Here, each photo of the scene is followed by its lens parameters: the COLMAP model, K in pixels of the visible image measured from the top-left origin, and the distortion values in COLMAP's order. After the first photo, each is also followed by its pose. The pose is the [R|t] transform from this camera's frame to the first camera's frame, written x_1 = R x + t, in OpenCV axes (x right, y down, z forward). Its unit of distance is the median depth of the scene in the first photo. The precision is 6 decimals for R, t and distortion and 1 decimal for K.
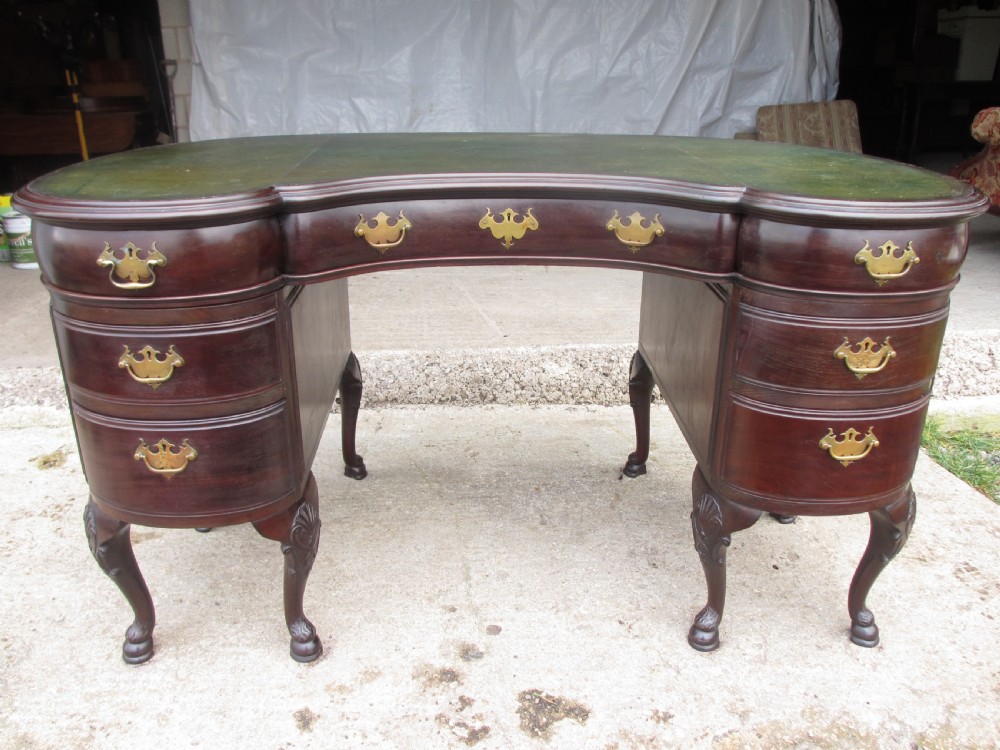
lens RADIAL K [[827.6, 0, 498.1], [0, 827.6, 373.5], [0, 0, 1]] dist [-0.049259, 0.016302]
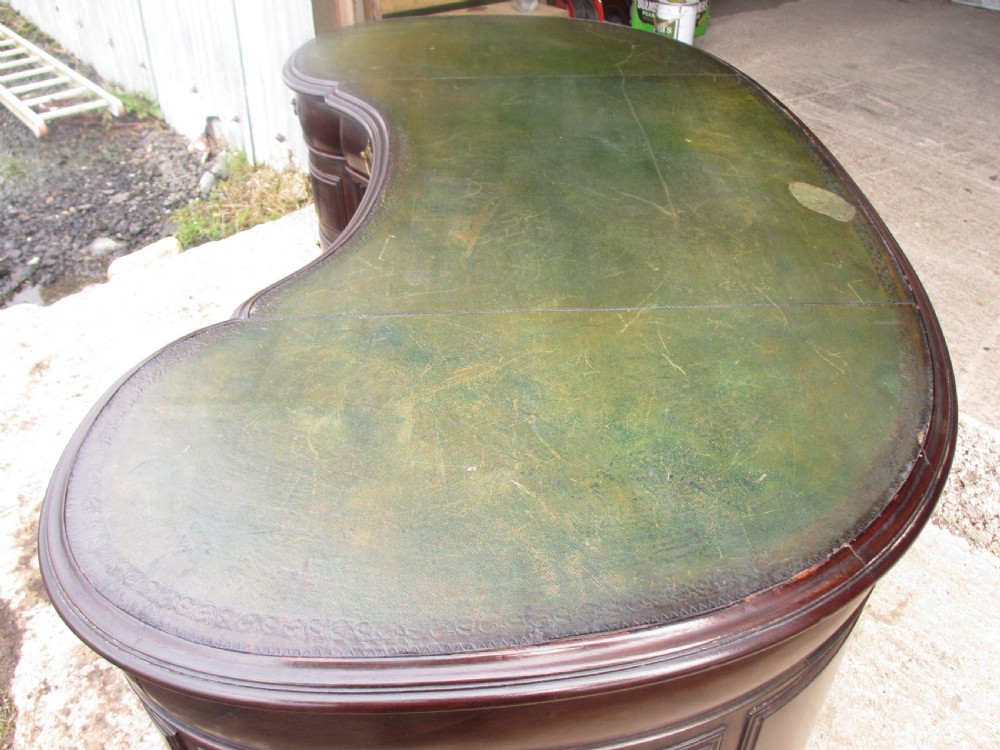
lens RADIAL K [[823.3, 0, 524.1], [0, 823.3, 388.4], [0, 0, 1]] dist [-0.025141, -0.006978]
pose [[0.562452, 0.506333, -0.653663, 0.497811], [-0.297929, 0.861568, 0.411021, -0.355787], [0.771289, -0.036435, 0.635442, 0.484199]]
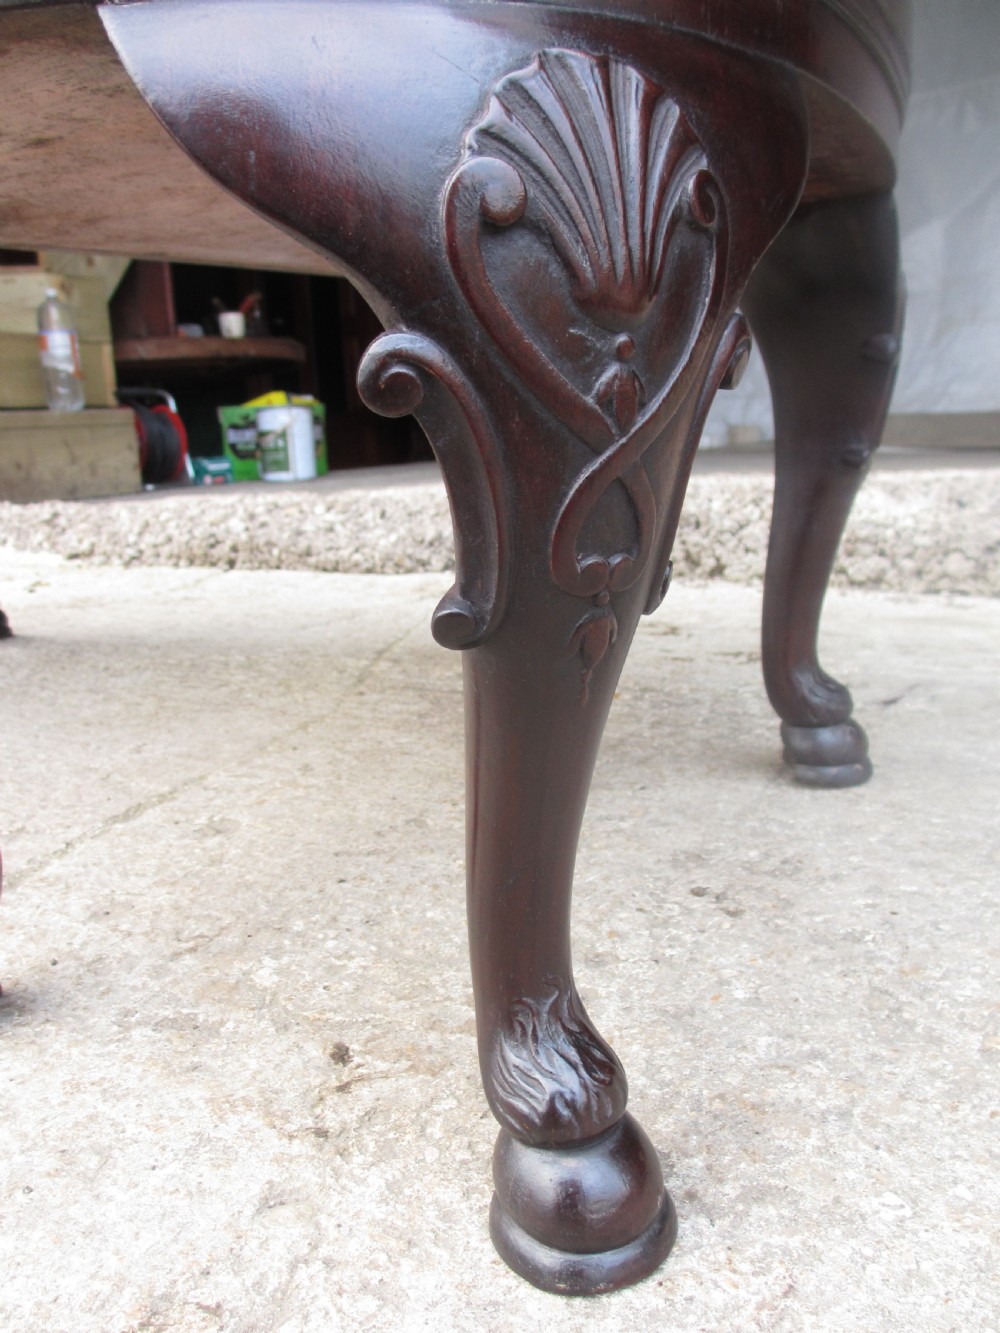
lens RADIAL K [[1100.6, 0, 505.5], [0, 1100.6, 664.7], [0, 0, 1]] dist [-0.047155, 0.005579]
pose [[0.843612, 0.071276, -0.532202, 0.309132], [-0.136009, 0.987192, -0.083382, 0.211752], [0.519443, 0.142726, 0.842501, 0.738448]]
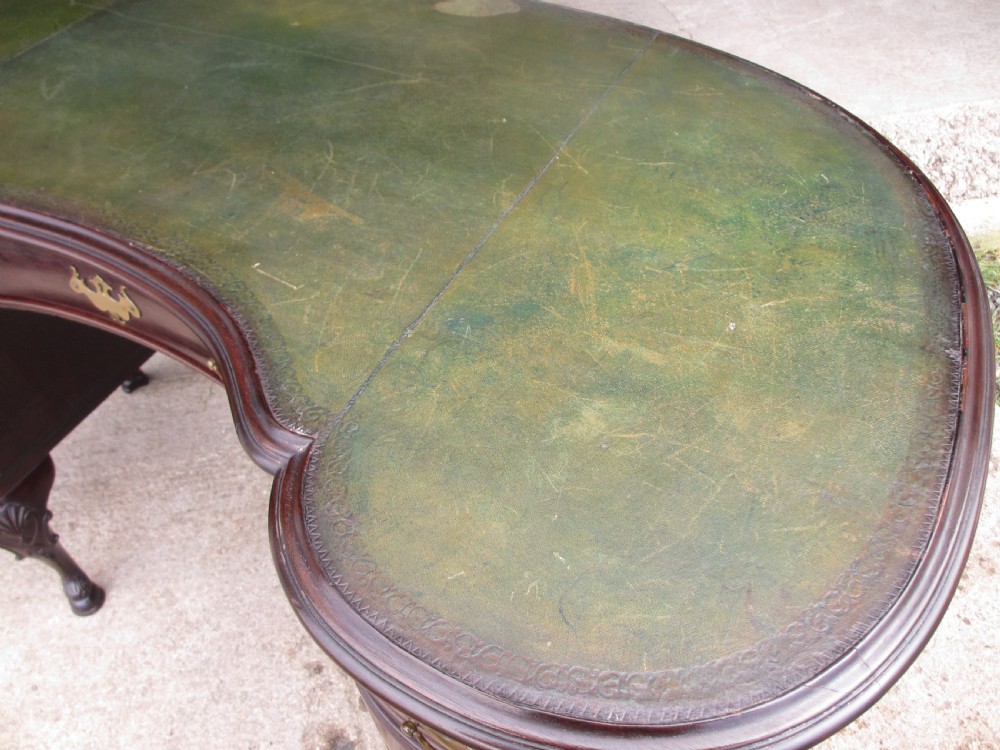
lens RADIAL K [[827.6, 0, 498.1], [0, 827.6, 373.5], [0, 0, 1]] dist [-0.049259, 0.016302]
pose [[0.995243, -0.096657, 0.012159, 0.138276], [0.082148, 0.899759, 0.428585, -0.307143], [-0.052366, -0.425547, 0.903420, 0.367188]]
